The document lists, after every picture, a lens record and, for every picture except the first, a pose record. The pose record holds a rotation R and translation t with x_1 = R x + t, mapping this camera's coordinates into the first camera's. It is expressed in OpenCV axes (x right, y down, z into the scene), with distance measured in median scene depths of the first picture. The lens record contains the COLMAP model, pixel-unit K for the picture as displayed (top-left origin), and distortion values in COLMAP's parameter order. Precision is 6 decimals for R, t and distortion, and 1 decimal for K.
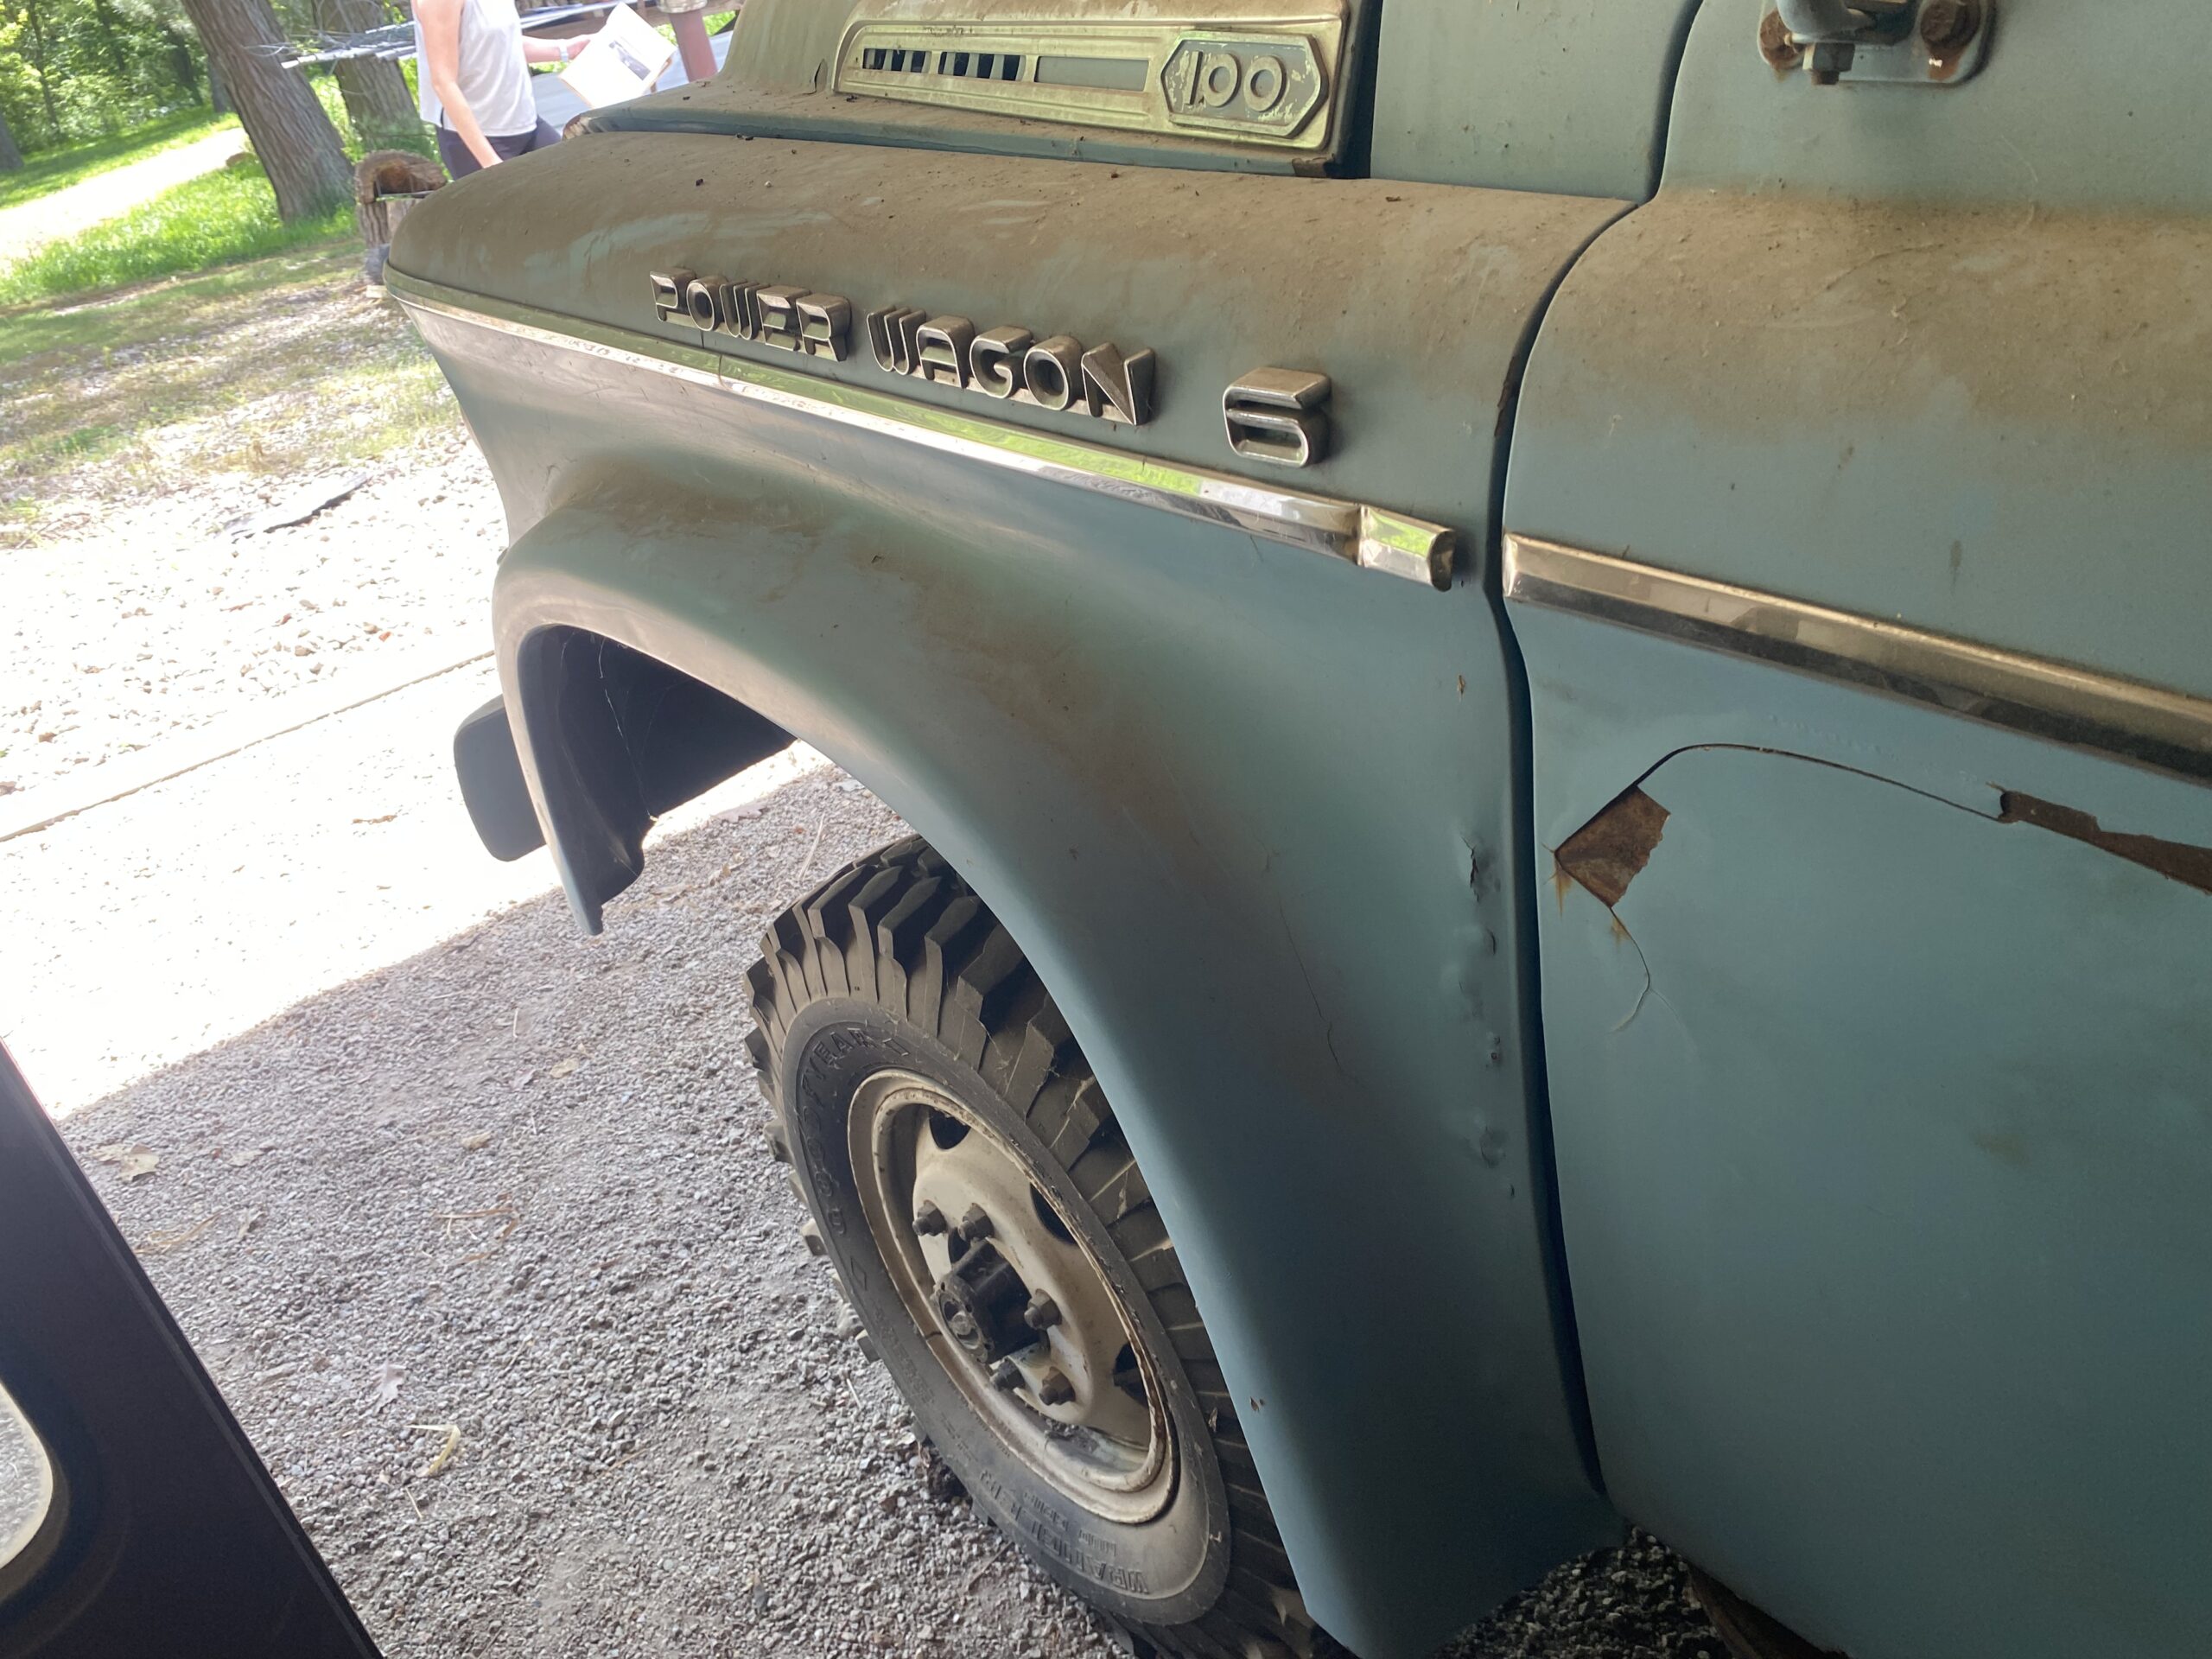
lens RADIAL K [[1708.4, 0, 1106.0], [0, 1708.4, 829.5], [0, 0, 1]] dist [0.062382, -0.164638]
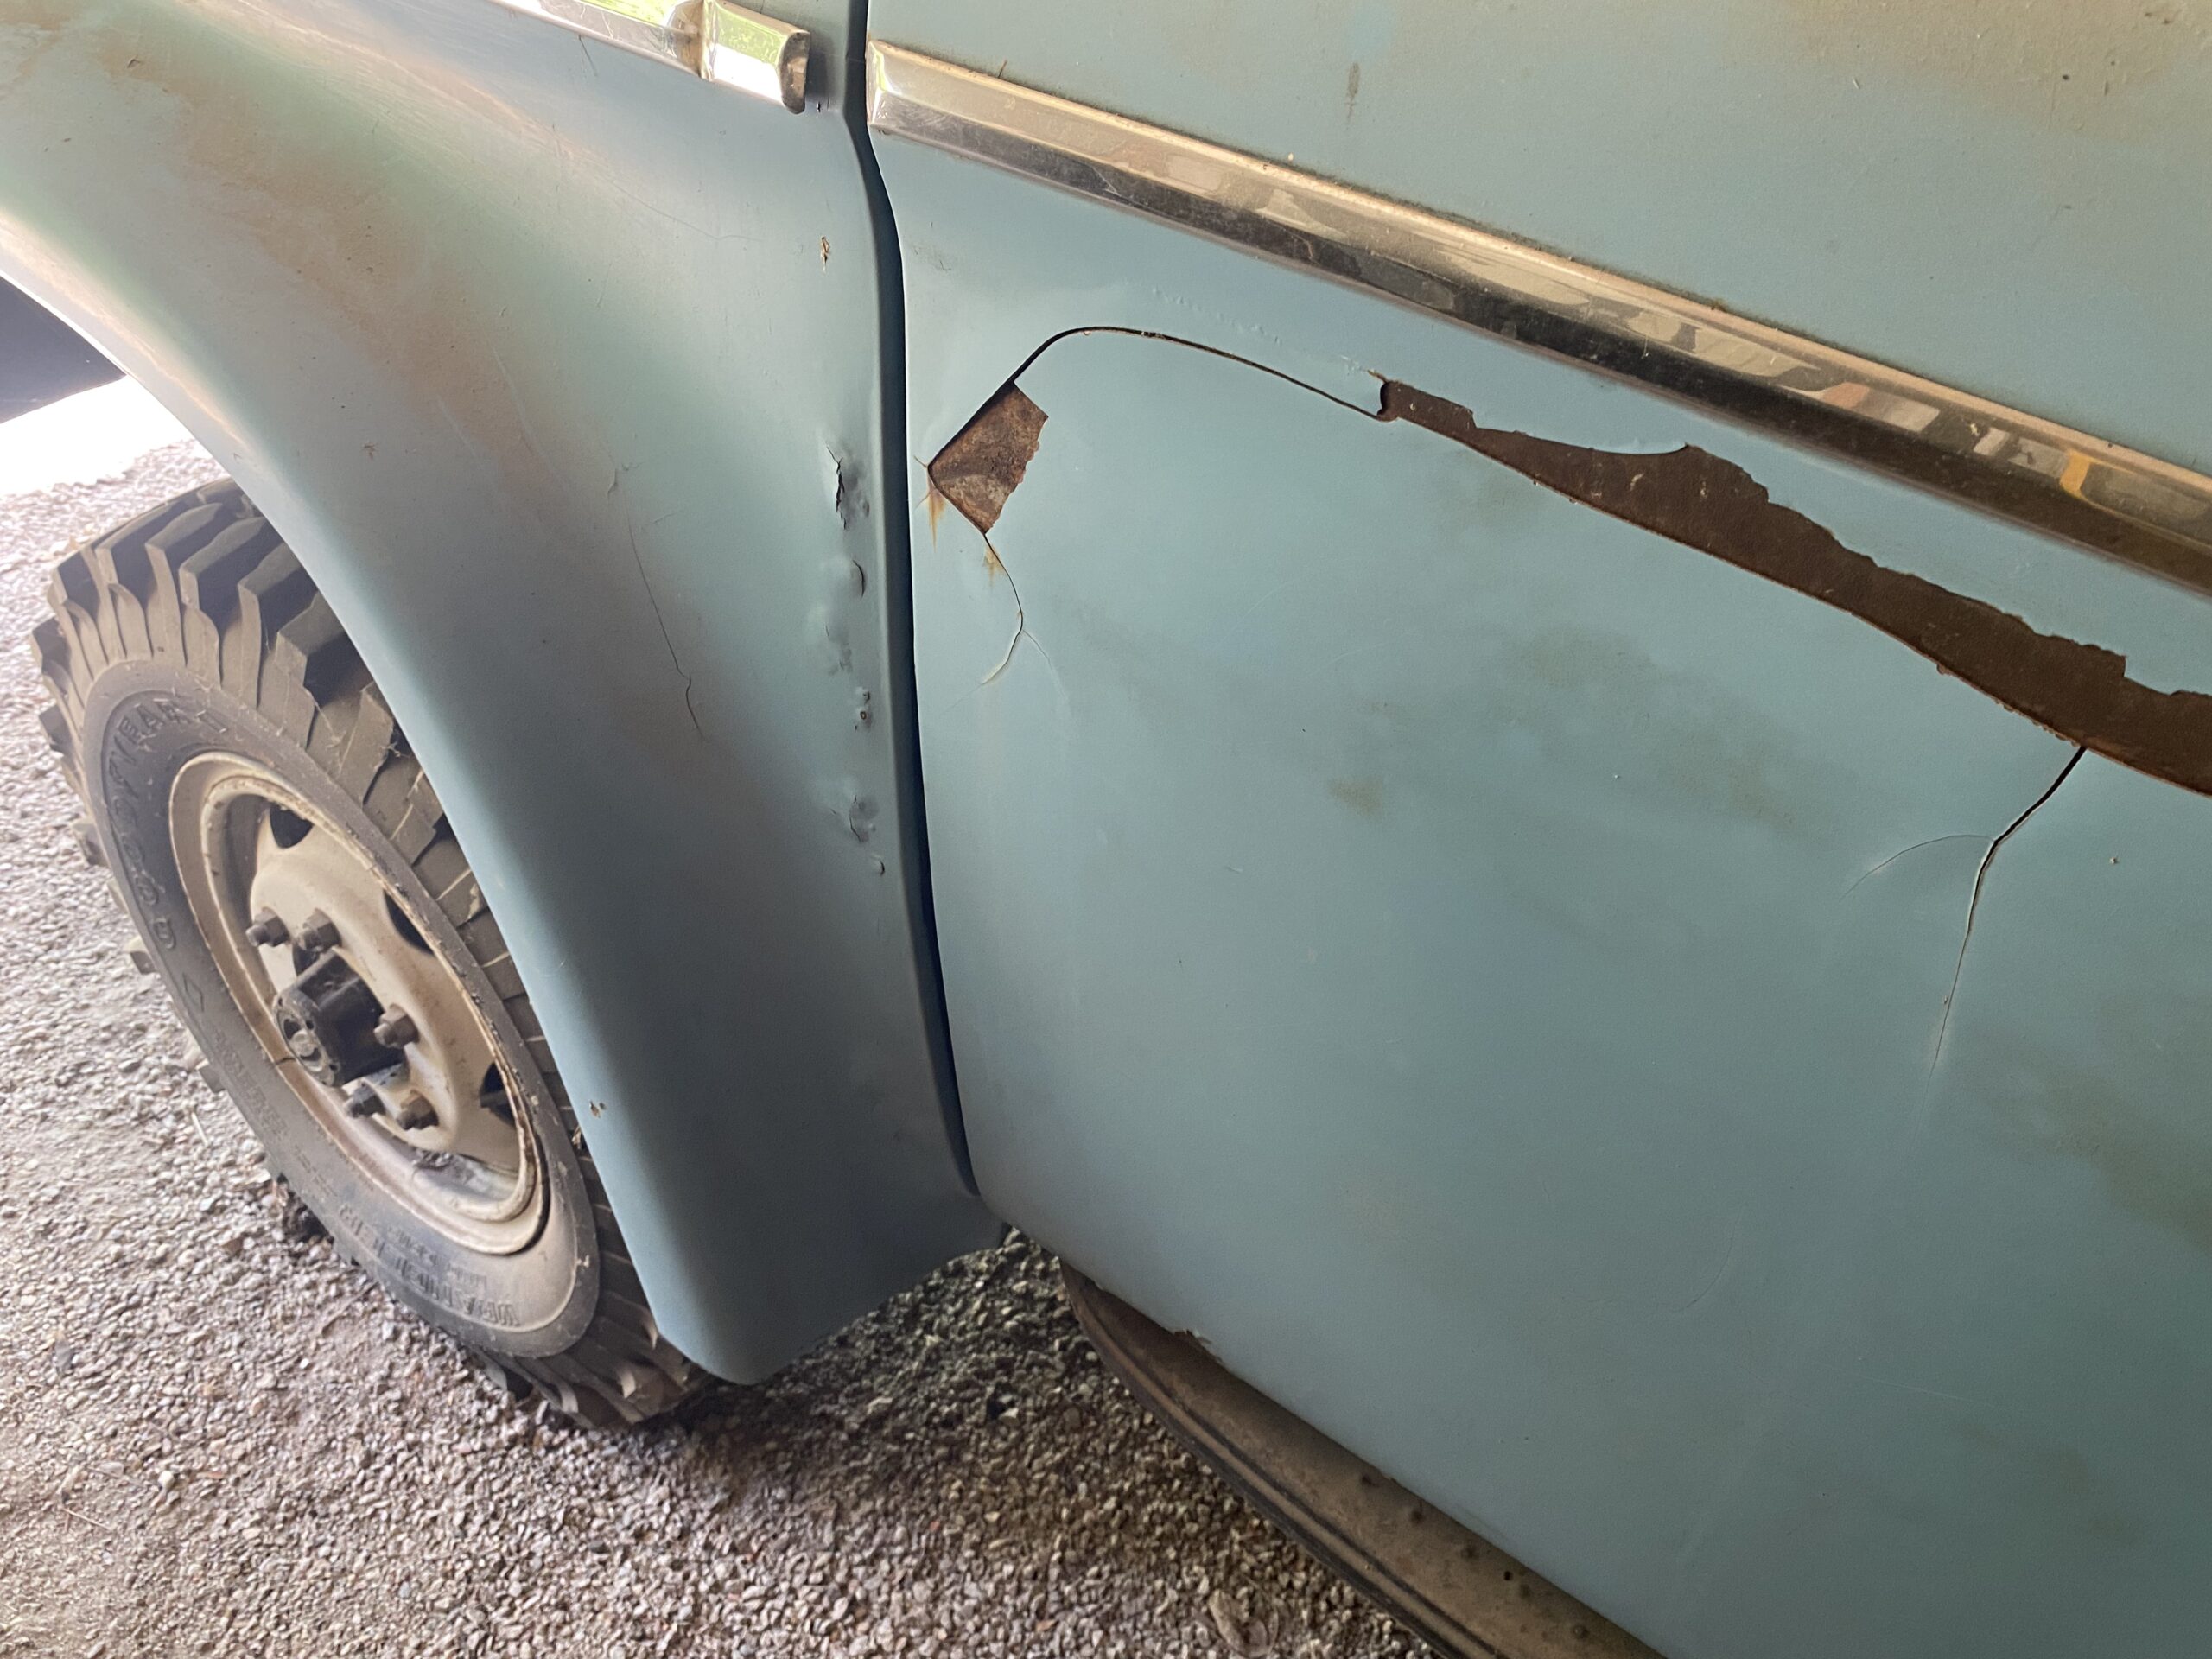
lens RADIAL K [[1658.7, 0, 1112.6], [0, 1658.7, 847.0], [0, 0, 1]] dist [0.004839, -0.005316]
pose [[0.962628, 0.027906, 0.269387, 0.079453], [-0.063458, 0.990228, 0.124182, 0.055600], [-0.263289, -0.136635, 0.954992, 0.093589]]
